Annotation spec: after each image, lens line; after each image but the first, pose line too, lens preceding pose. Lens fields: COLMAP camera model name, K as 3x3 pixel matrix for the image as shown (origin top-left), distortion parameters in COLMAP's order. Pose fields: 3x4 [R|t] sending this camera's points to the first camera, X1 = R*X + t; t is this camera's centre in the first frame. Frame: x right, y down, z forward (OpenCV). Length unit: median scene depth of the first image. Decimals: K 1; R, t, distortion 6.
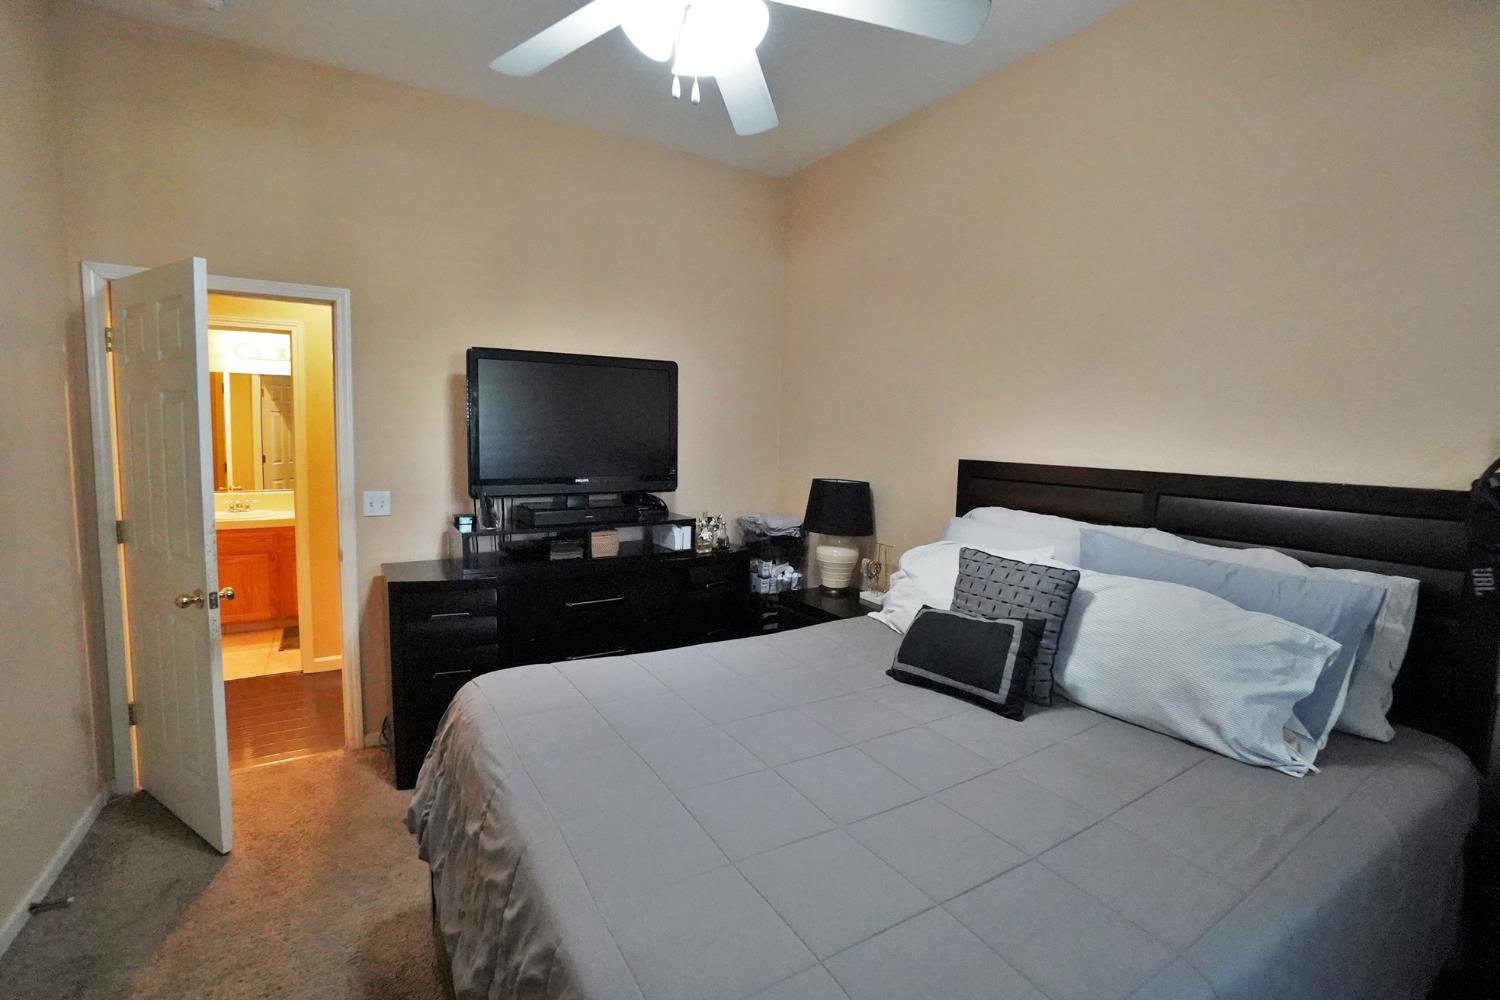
lens RADIAL K [[664.6, 0, 738.2], [0, 664.6, 491.9], [0, 0, 1]] dist [-0.063596, 0.022139]
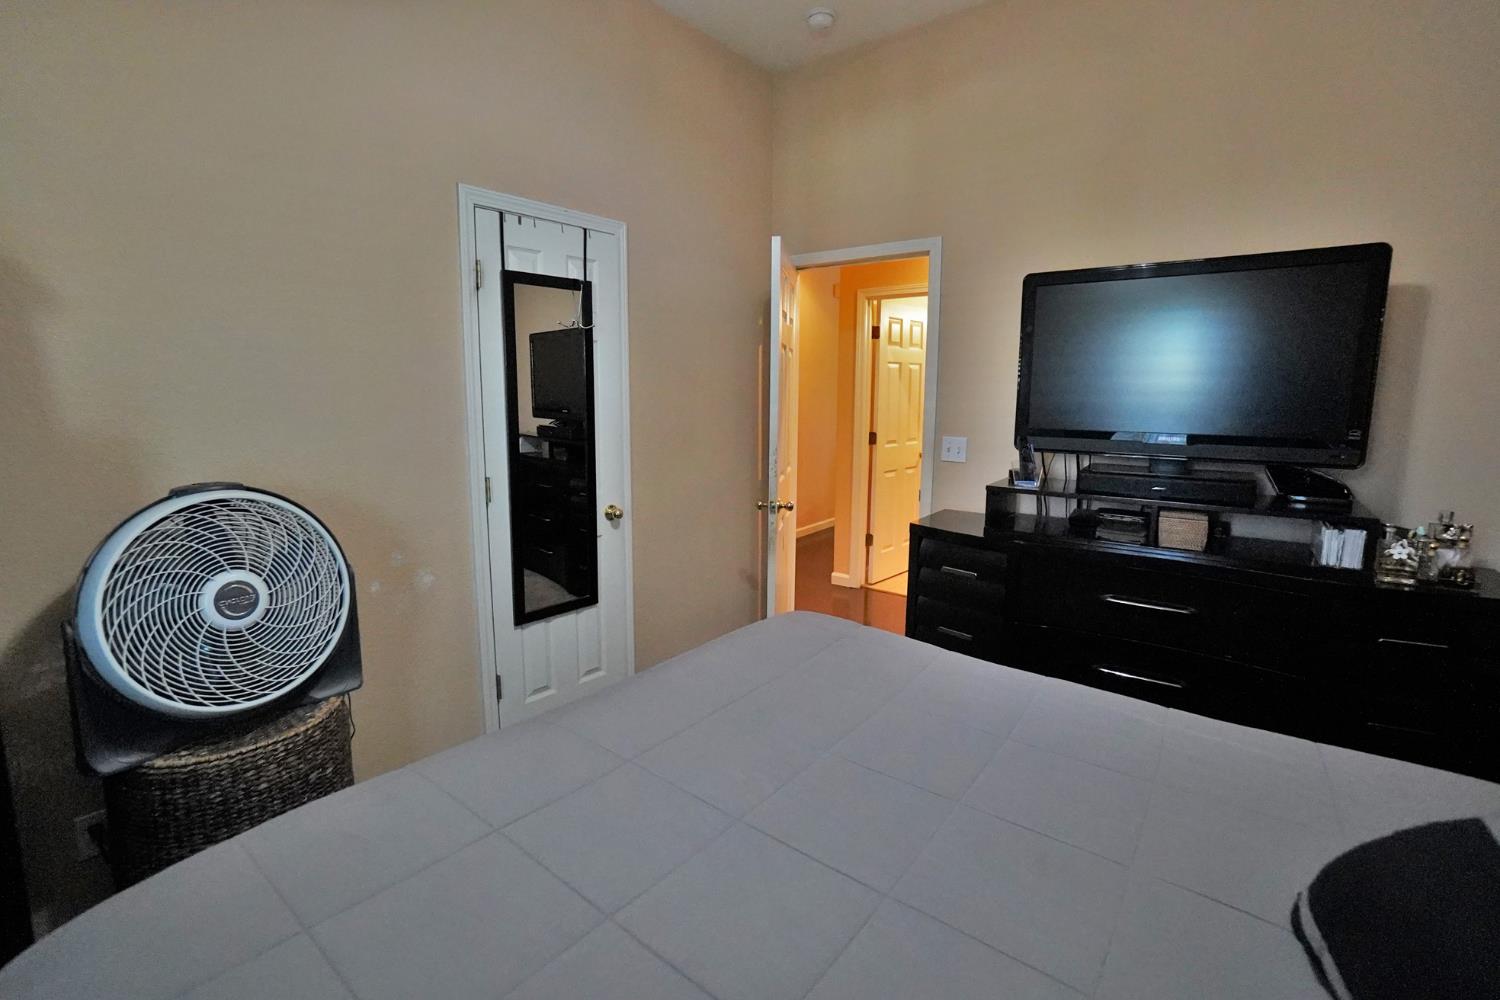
lens RADIAL K [[664.6, 0, 738.2], [0, 664.6, 491.9], [0, 0, 1]] dist [-0.063596, 0.022139]
pose [[0.348450, 0.124706, -0.928995, 0.245863], [-0.076240, 0.991597, 0.104513, 0.001986], [0.934222, 0.034409, 0.355029, 0.300429]]
